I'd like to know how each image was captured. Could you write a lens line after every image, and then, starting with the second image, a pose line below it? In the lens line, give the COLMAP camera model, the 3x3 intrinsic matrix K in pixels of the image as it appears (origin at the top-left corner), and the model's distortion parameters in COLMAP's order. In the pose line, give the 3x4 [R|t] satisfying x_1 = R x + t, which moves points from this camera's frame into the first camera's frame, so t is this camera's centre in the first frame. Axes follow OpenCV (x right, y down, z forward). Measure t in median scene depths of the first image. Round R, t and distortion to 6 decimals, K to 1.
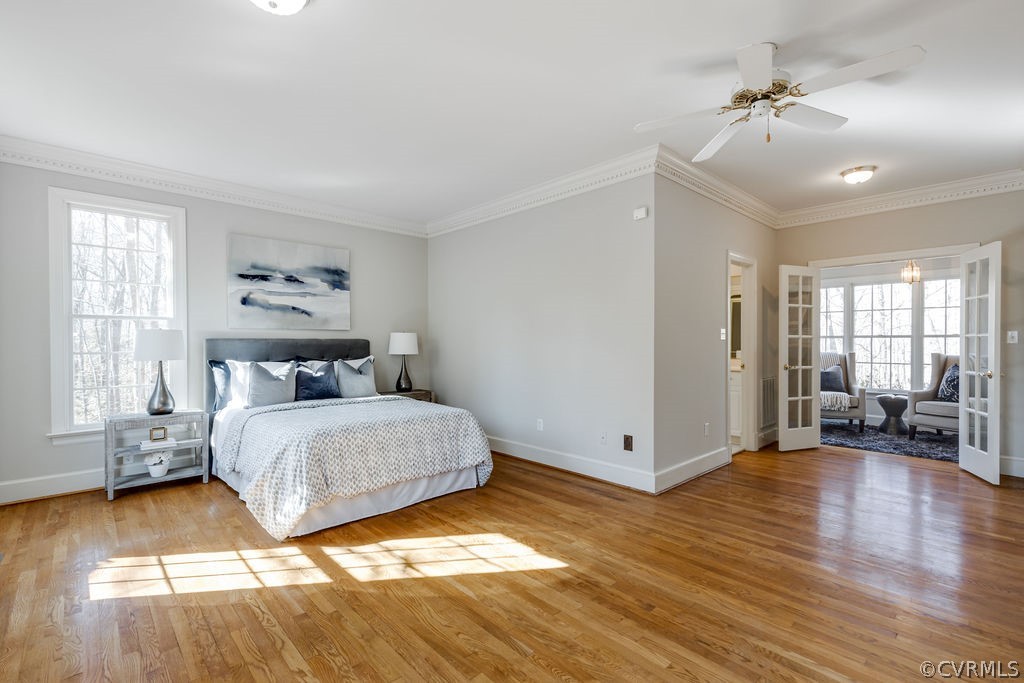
lens RADIAL K [[456.4, 0, 507.7], [0, 456.4, 343.6], [0, 0, 1]] dist [0.005264, -0.000103]
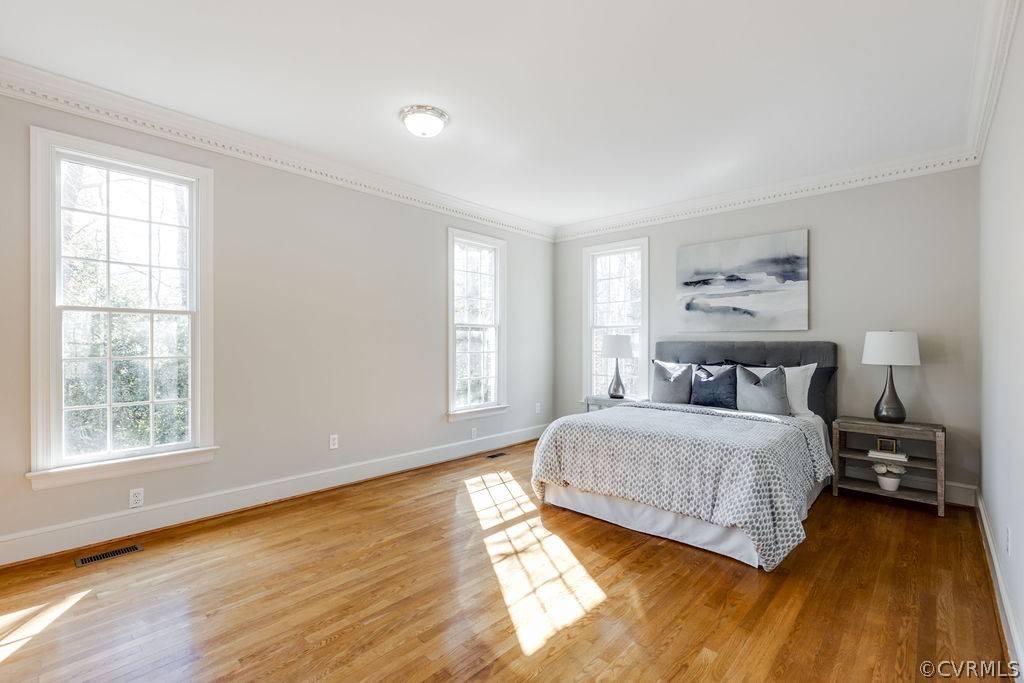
lens RADIAL K [[456.4, 0, 511.4], [0, 456.4, 347.0], [0, 0, 1]] dist [0.005264, -0.000103]
pose [[0.075314, 0.009690, -0.997113, 0.523409], [-0.006045, 0.999939, 0.009261, -0.006043], [0.997142, 0.005330, 0.075368, 0.561173]]
